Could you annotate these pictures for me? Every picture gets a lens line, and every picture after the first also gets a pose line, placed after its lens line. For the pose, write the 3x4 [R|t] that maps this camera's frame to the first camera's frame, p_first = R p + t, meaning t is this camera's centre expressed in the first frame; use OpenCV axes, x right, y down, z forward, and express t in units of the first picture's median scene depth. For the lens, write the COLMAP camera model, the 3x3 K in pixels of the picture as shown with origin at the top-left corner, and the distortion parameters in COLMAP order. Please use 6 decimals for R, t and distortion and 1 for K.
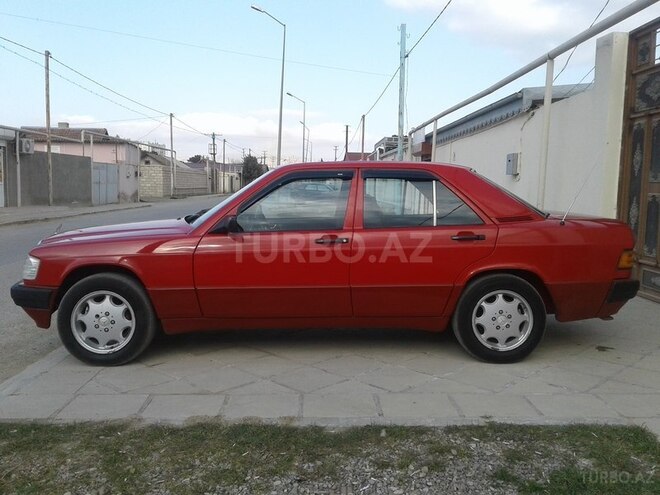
lens RADIAL K [[607.9, 0, 330.0], [0, 607.9, 247.5], [0, 0, 1]] dist [-0.011224, -0.013757]
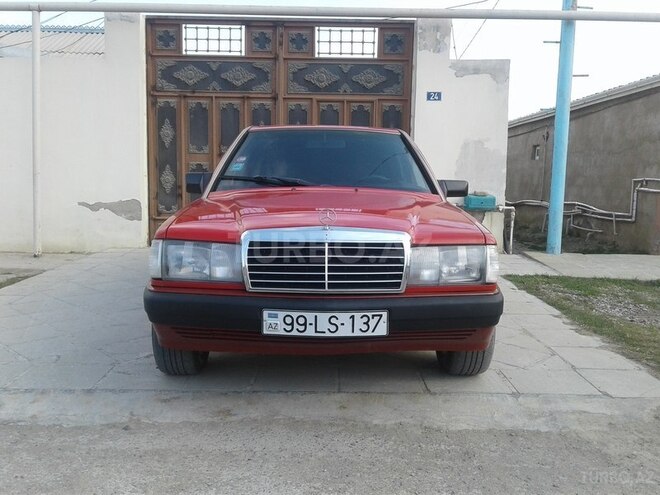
lens RADIAL K [[628.0, 0, 330.0], [0, 628.0, 247.5], [0, 0, 1]] dist [0.000004, -0.001400]
pose [[-0.021268, -0.127153, 0.991655, -0.733959], [0.095327, 0.987103, 0.128614, -0.056190], [-0.995219, 0.097267, -0.008873, 0.747994]]
